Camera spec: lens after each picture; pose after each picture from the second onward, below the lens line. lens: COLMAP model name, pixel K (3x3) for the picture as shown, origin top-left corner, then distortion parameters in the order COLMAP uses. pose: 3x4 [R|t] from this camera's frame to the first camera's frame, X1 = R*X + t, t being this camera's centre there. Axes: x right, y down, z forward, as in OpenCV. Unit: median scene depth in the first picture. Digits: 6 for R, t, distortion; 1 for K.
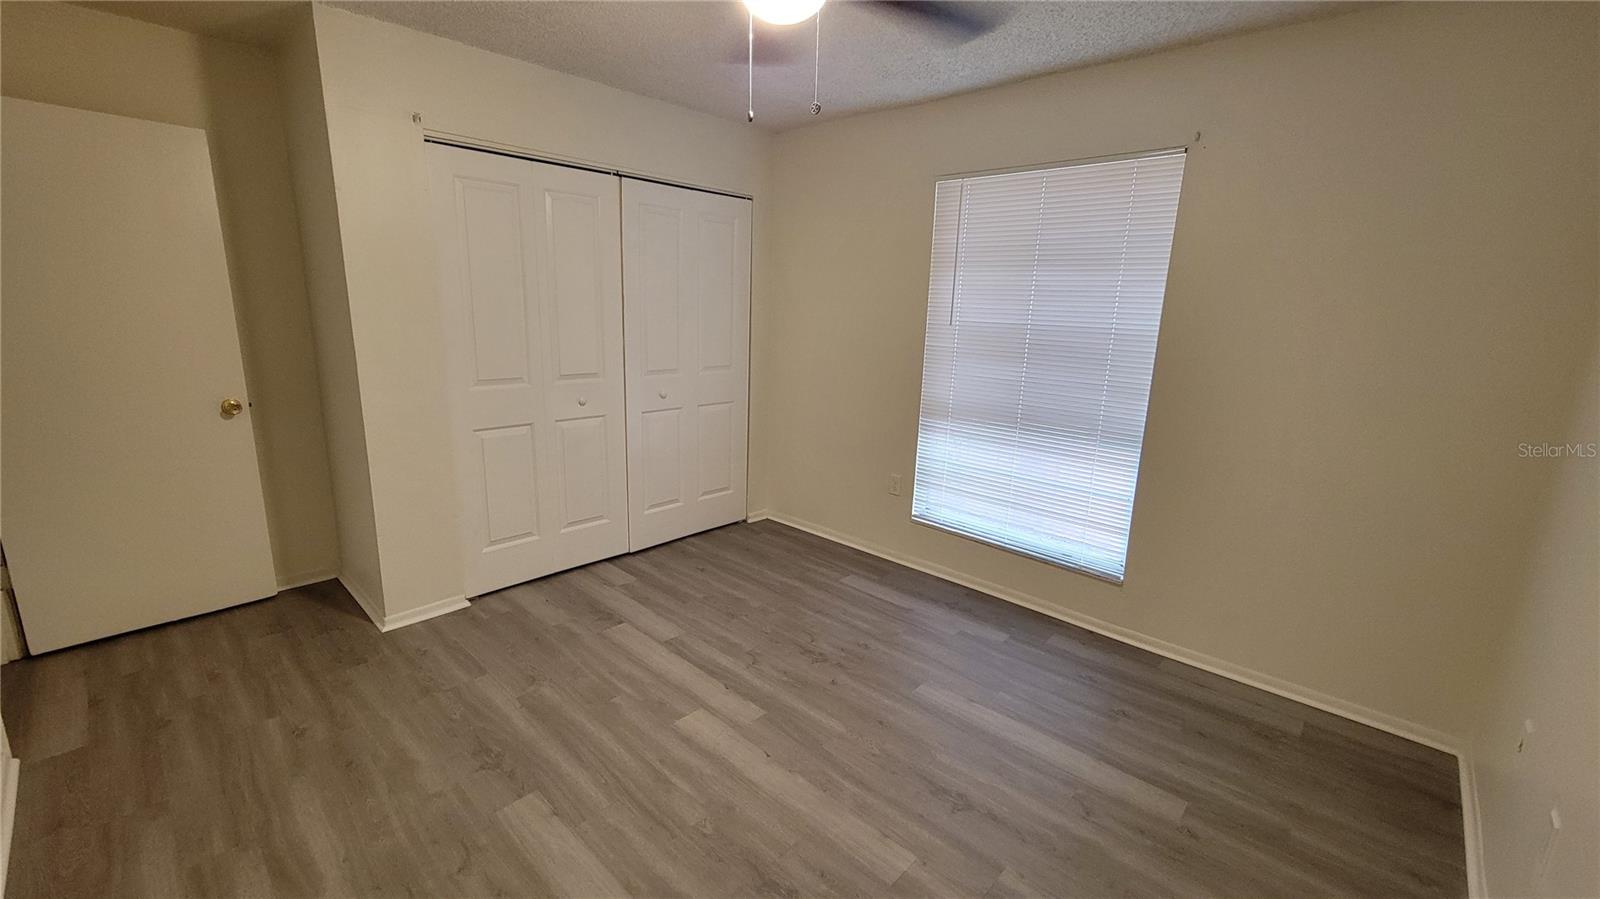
lens RADIAL K [[652.5, 0, 790.8], [0, 652.5, 450.3], [0, 0, 1]] dist [-0.002921, 0.000574]
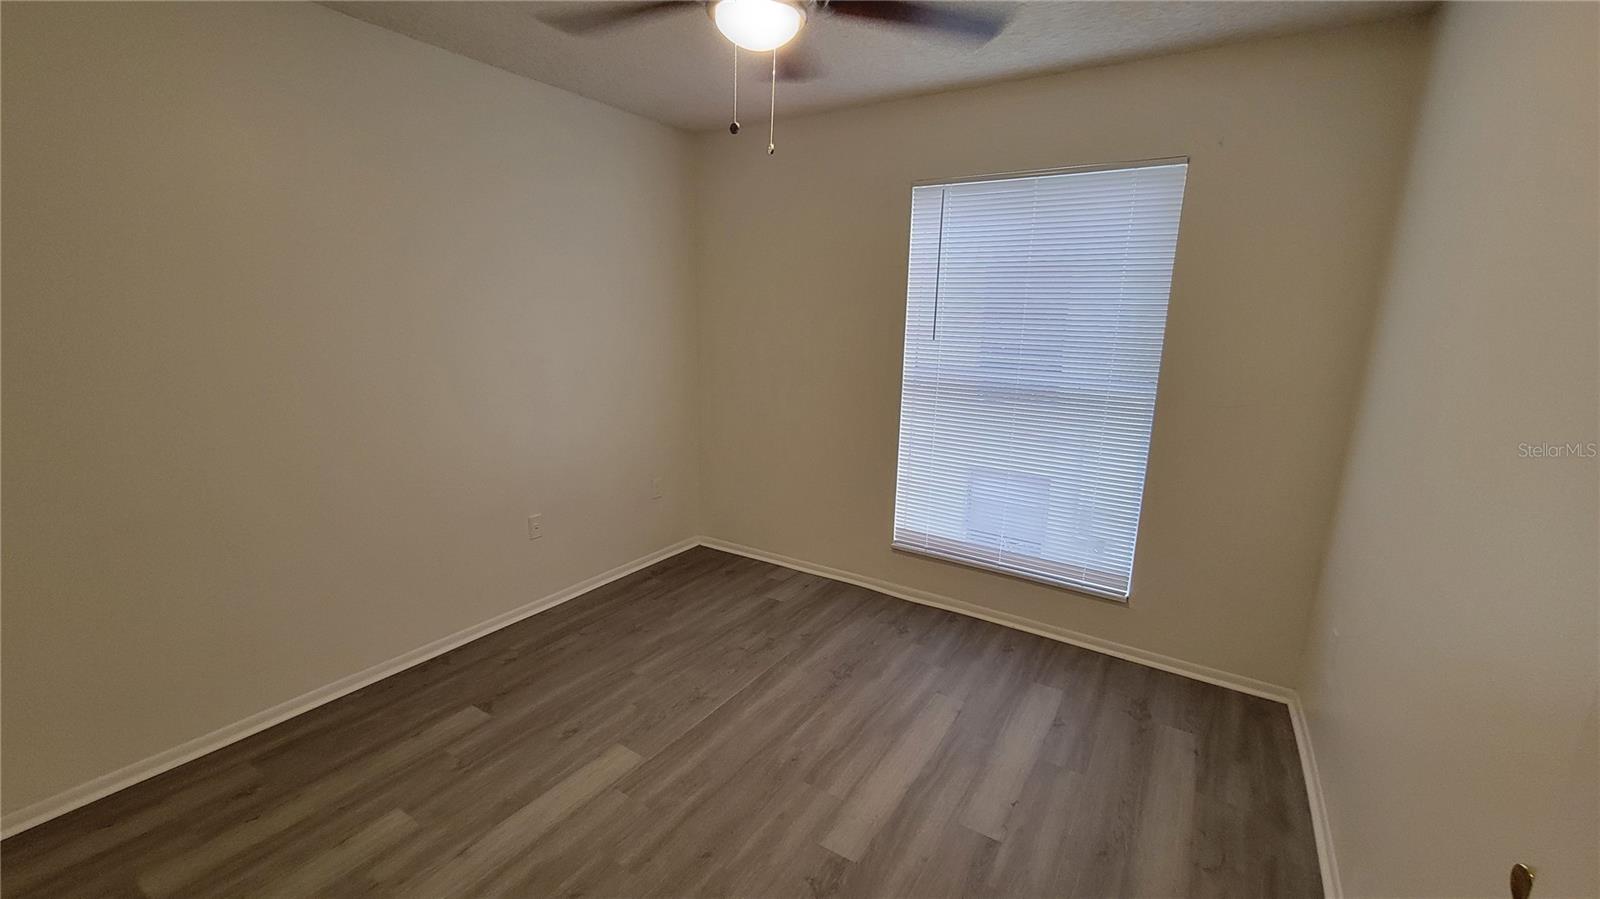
lens RADIAL K [[652.5, 0, 790.8], [0, 652.5, 450.3], [0, 0, 1]] dist [-0.002921, 0.000574]
pose [[0.983358, -0.040414, 0.177125, -0.103925], [0.042317, 0.999080, -0.006978, -0.025505], [-0.176680, 0.014358, 0.984164, 0.088967]]
